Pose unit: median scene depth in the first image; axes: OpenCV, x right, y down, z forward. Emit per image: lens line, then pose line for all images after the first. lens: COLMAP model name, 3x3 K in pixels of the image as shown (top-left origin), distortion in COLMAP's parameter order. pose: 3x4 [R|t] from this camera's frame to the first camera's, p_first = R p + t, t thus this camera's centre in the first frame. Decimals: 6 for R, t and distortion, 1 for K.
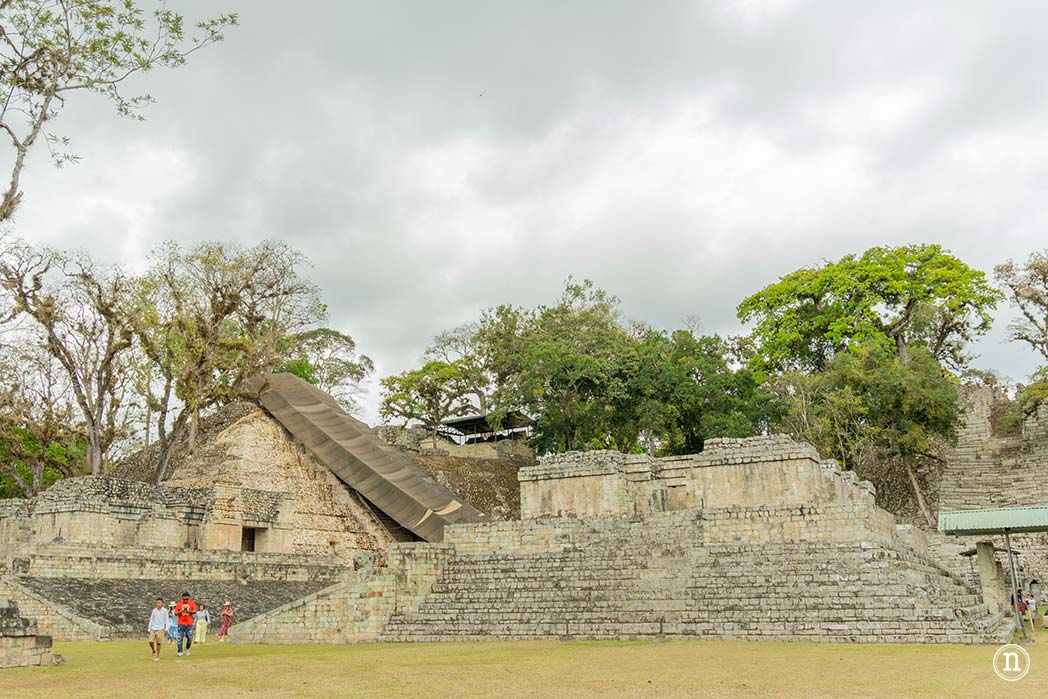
lens RADIAL K [[942.5, 0, 524.0], [0, 942.5, 349.5], [0, 0, 1]] dist [-0.025444, -0.002225]
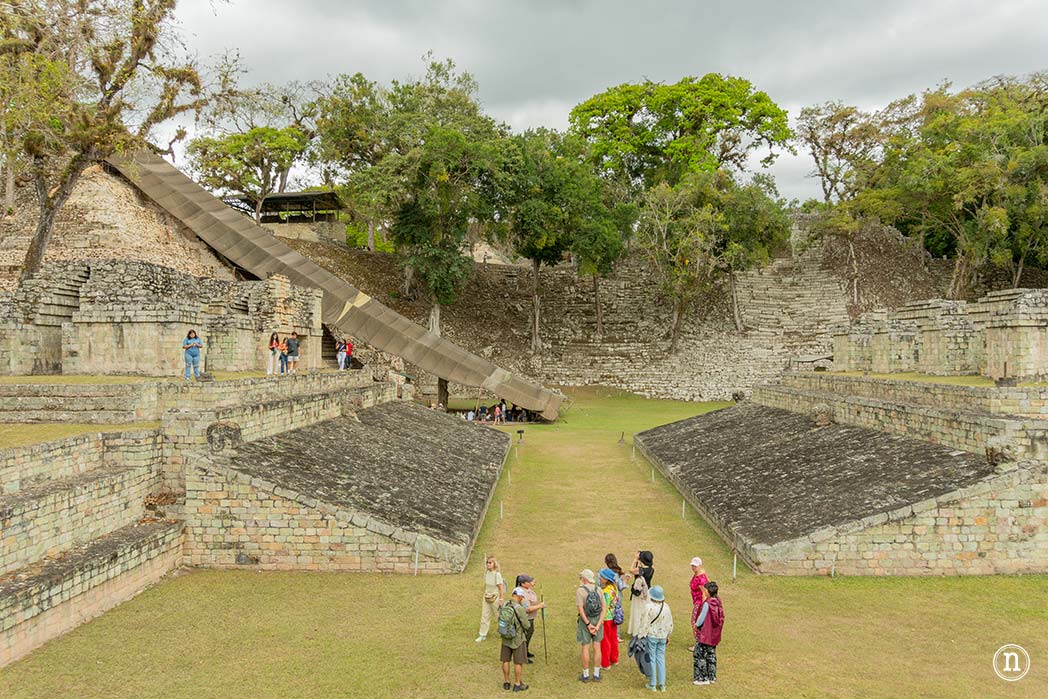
lens RADIAL K [[826.4, 0, 524.0], [0, 826.4, 349.5], [0, 0, 1]] dist [-0.006669, -0.009418]
pose [[0.906720, 0.019388, 0.421288, -0.475991], [-0.120498, 0.969210, 0.214740, 0.046948], [-0.404153, -0.245473, 0.881138, 0.421730]]
